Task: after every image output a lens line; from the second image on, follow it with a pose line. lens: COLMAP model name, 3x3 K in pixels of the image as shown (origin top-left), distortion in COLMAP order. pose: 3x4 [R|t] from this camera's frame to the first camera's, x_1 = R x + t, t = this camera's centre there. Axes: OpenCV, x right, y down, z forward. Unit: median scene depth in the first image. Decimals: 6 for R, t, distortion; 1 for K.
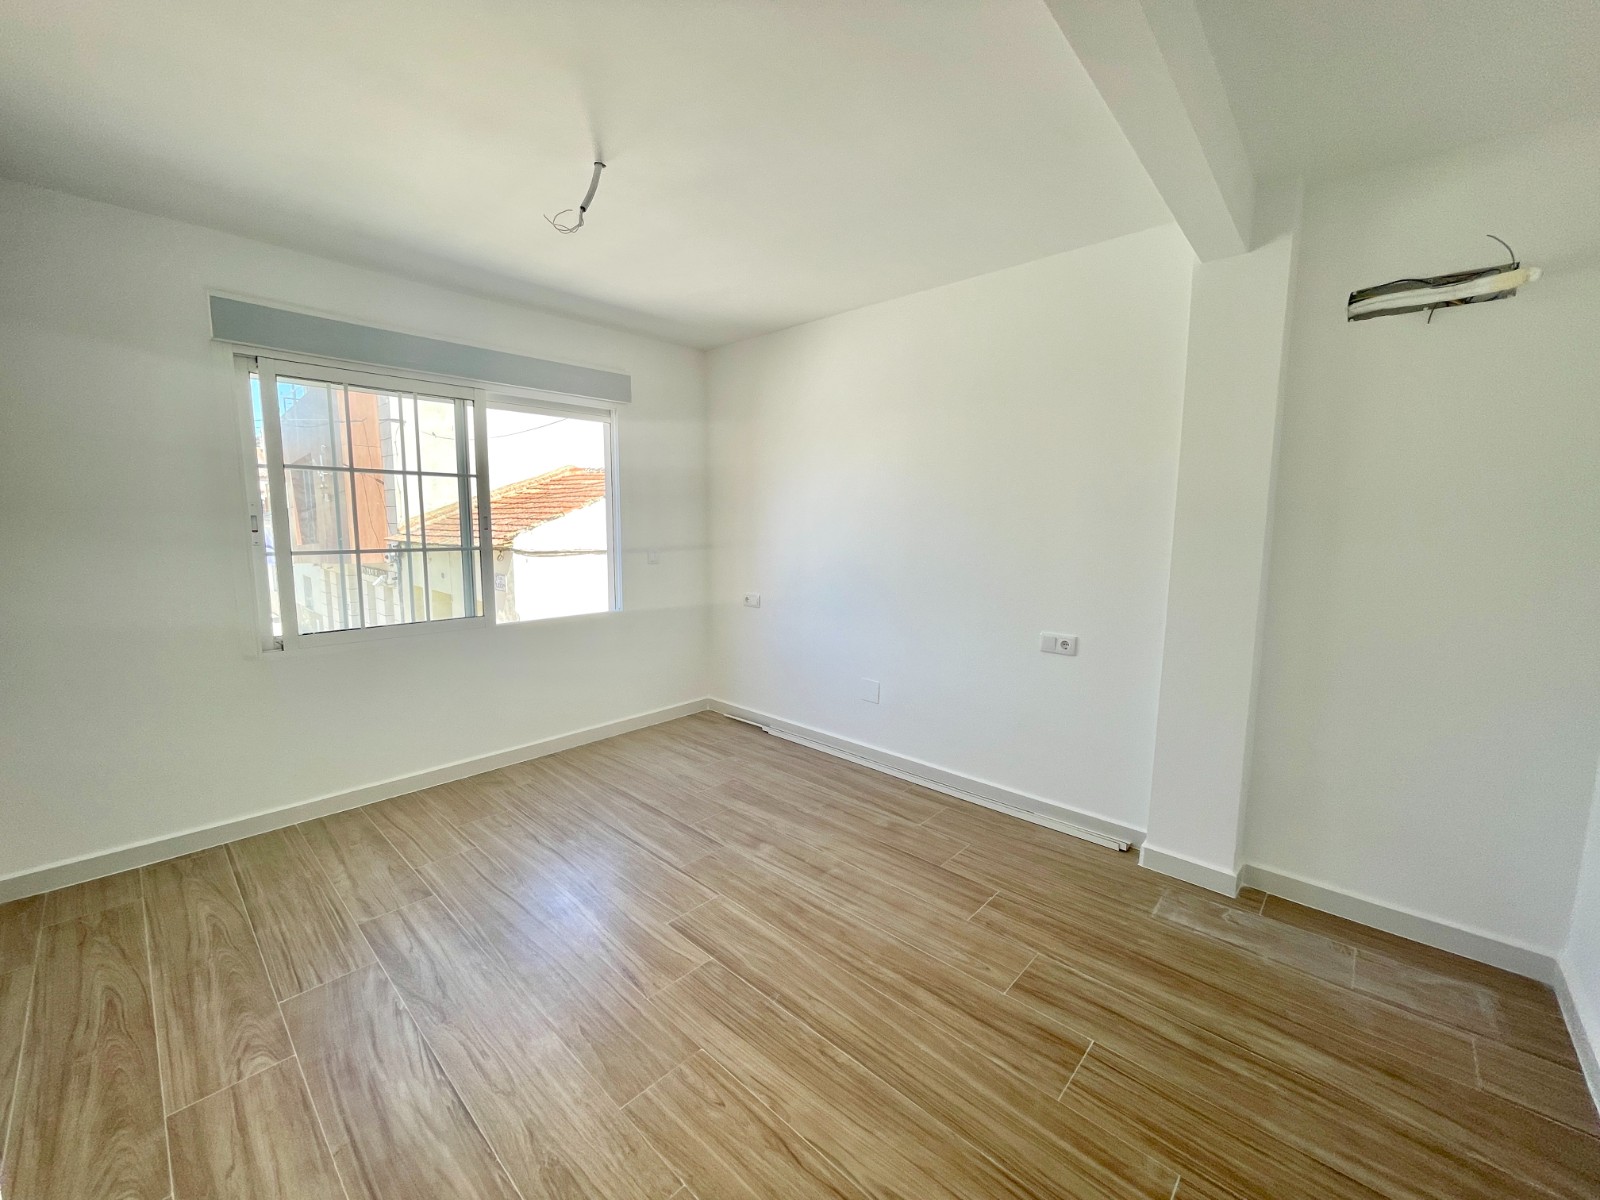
lens RADIAL K [[645.8, 0, 790.5], [0, 645.8, 595.7], [0, 0, 1]] dist [-0.002380, 0.000917]
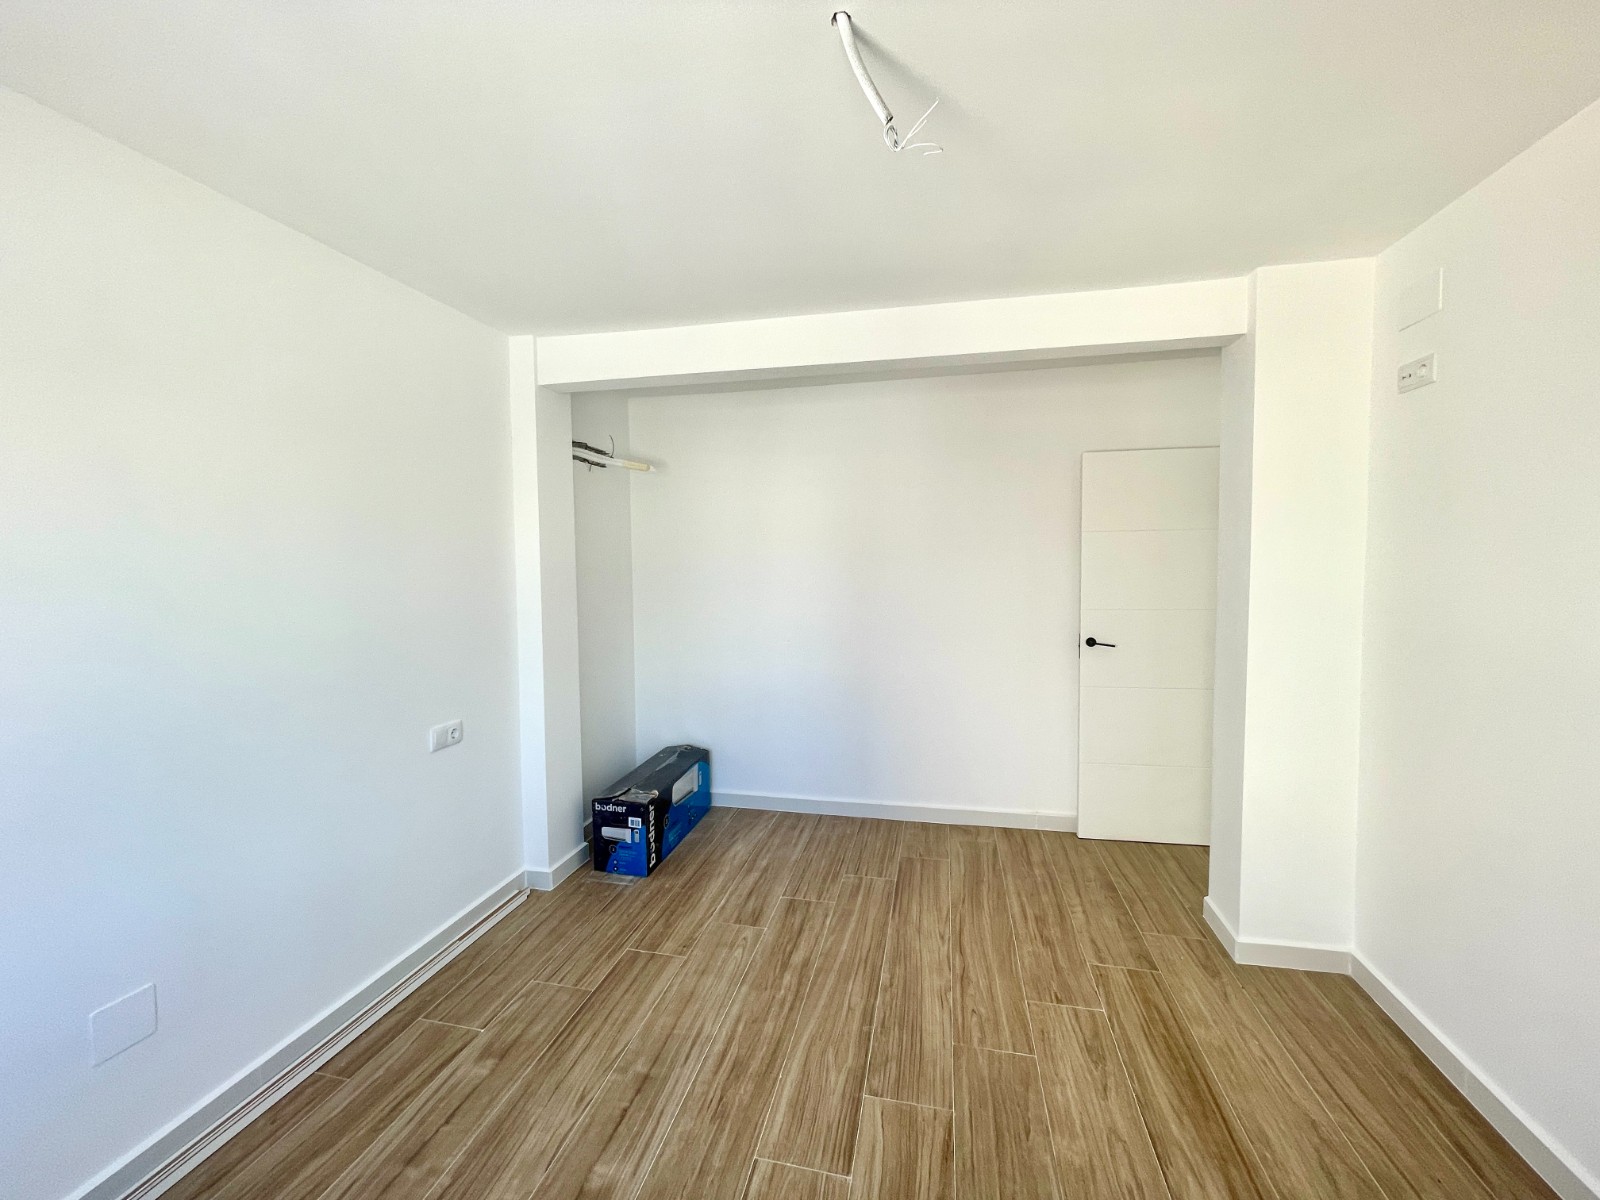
lens RADIAL K [[645.8, 0, 797.4], [0, 645.8, 602.5], [0, 0, 1]] dist [-0.002380, 0.000917]
pose [[-0.509247, -0.054668, 0.858882, -0.826205], [0.112256, 0.985235, 0.129270, -0.237056], [-0.853268, 0.162245, -0.495591, 1.457410]]
